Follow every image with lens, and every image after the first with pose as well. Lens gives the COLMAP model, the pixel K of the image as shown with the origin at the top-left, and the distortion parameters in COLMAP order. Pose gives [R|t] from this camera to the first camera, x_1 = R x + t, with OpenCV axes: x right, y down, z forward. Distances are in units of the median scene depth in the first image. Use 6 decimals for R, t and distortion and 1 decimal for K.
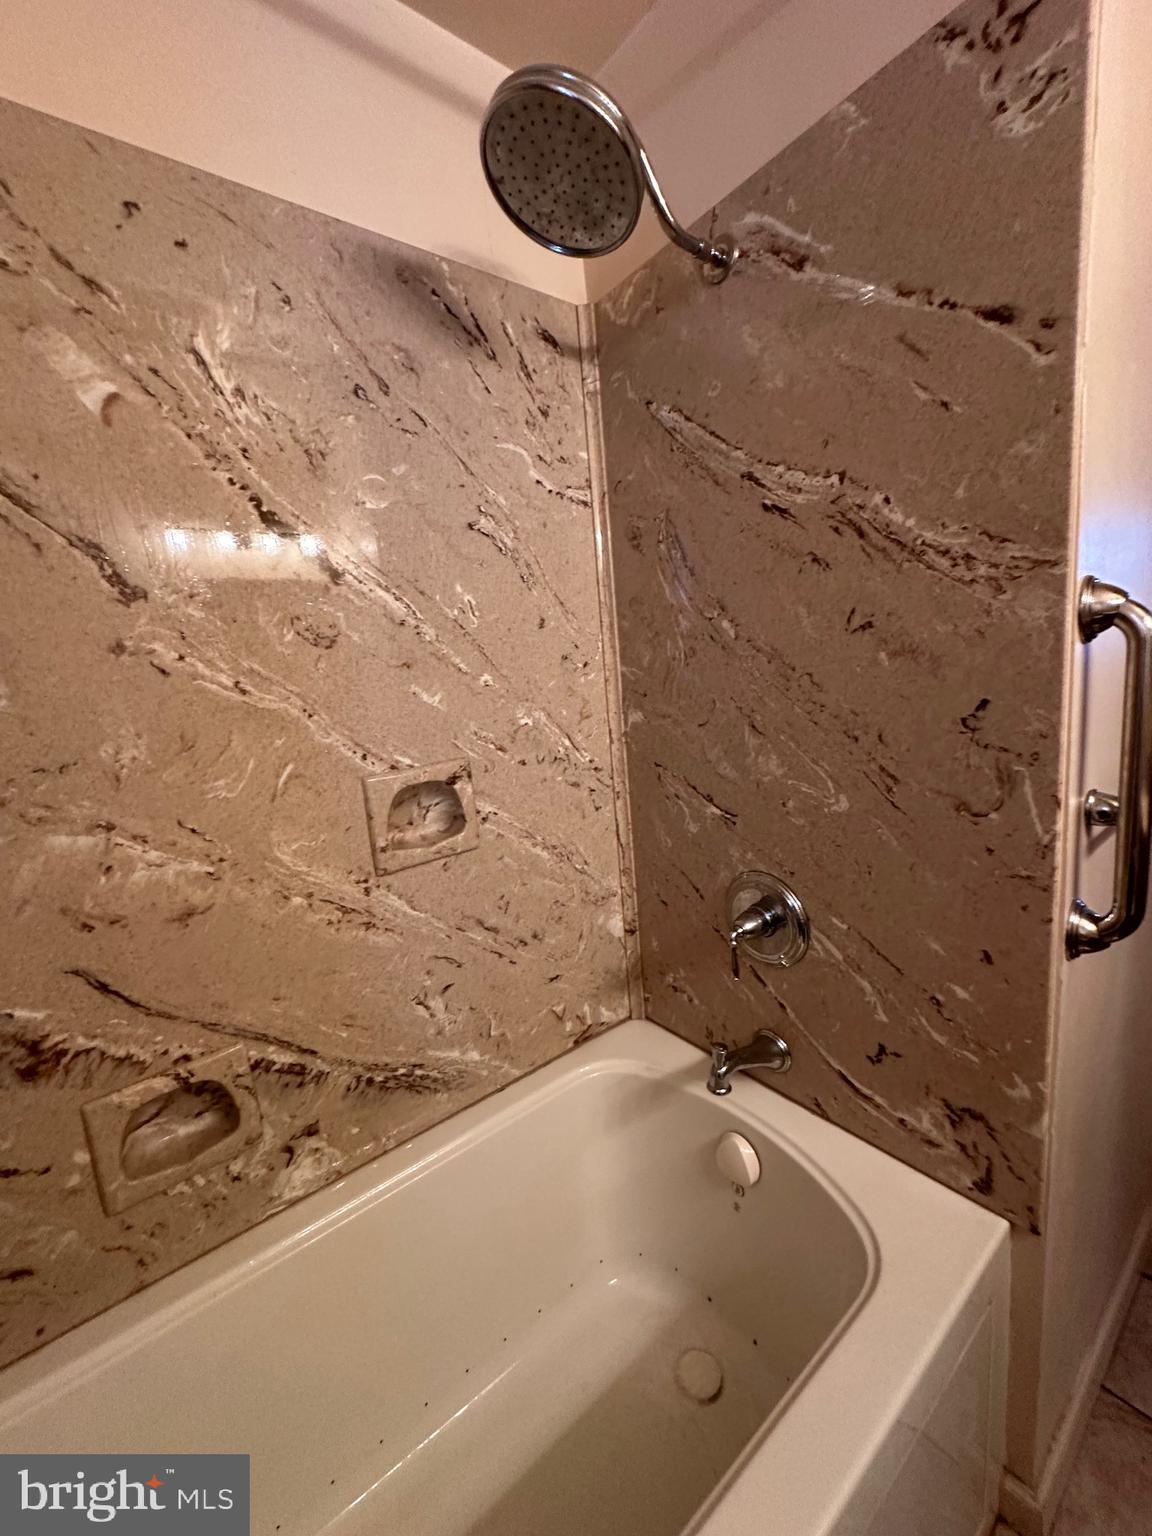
lens RADIAL K [[614.7, 0, 579.3], [0, 614.7, 767.7], [0, 0, 1]] dist [-0.000075, 0.000059]
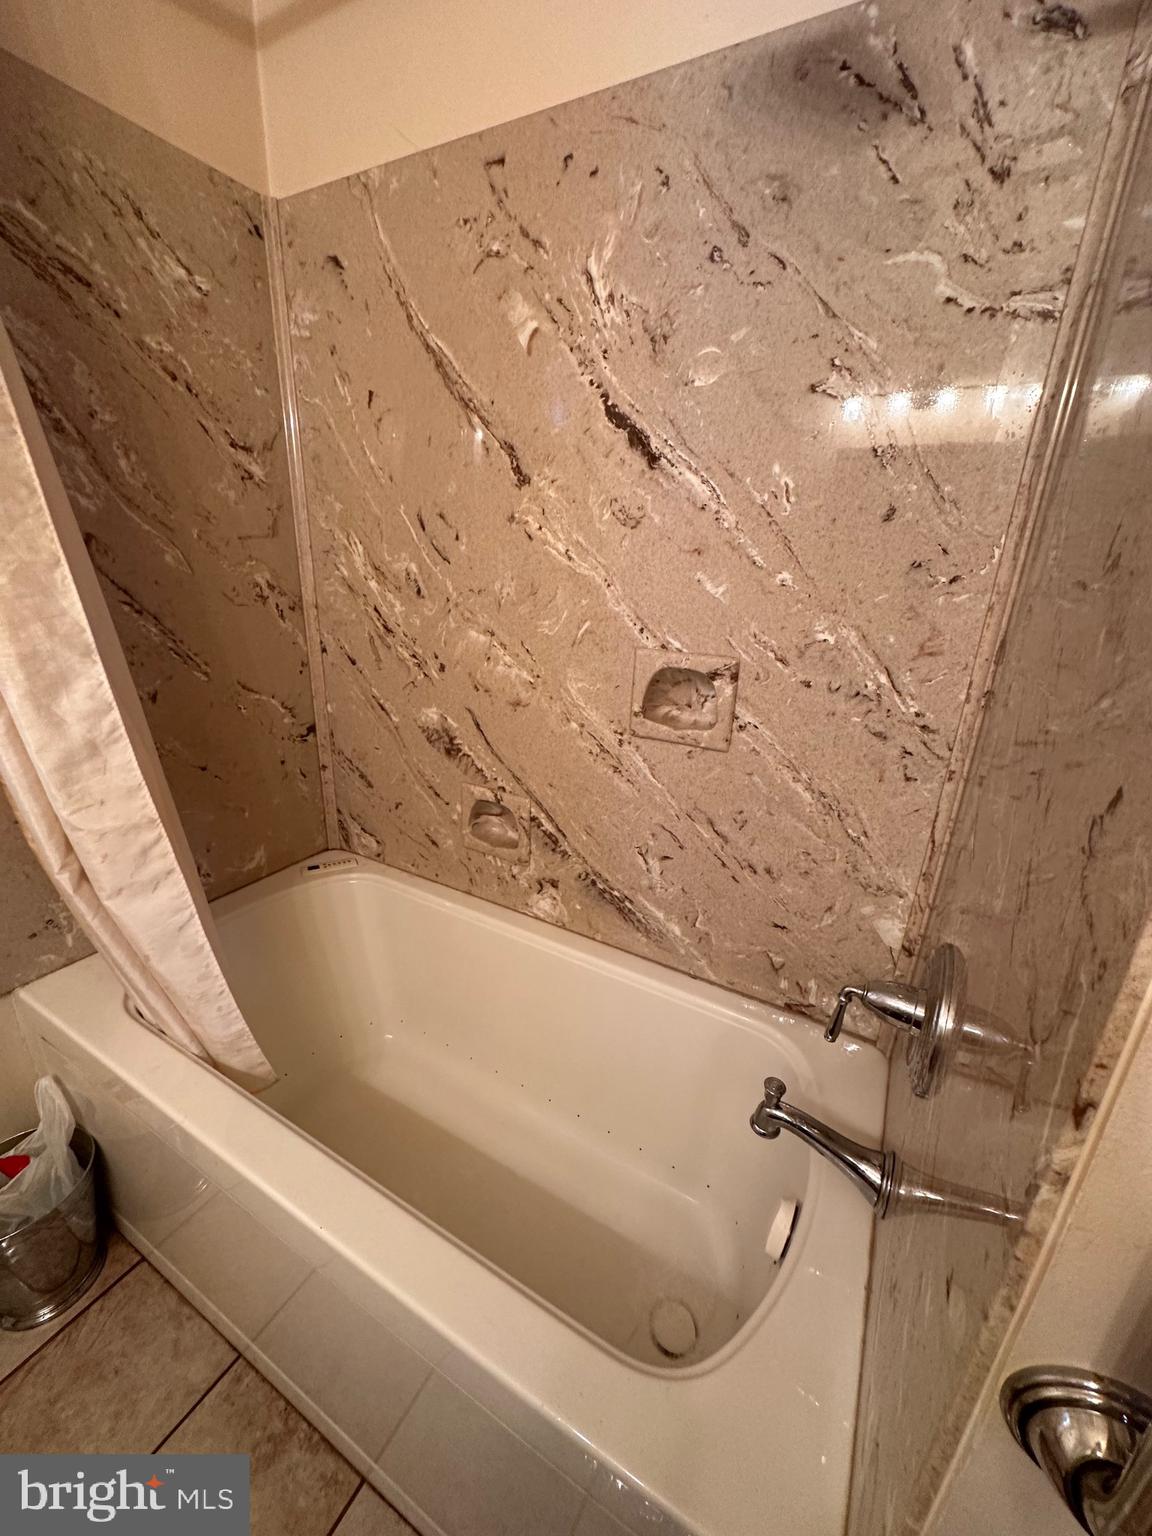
lens RADIAL K [[614.7, 0, 578.0], [0, 614.7, 764.6], [0, 0, 1]] dist [-0.000075, 0.000059]
pose [[0.377270, 0.394658, -0.837802, 0.640102], [-0.225611, 0.916565, 0.330165, -0.135382], [0.898202, 0.064456, 0.434831, 0.405078]]
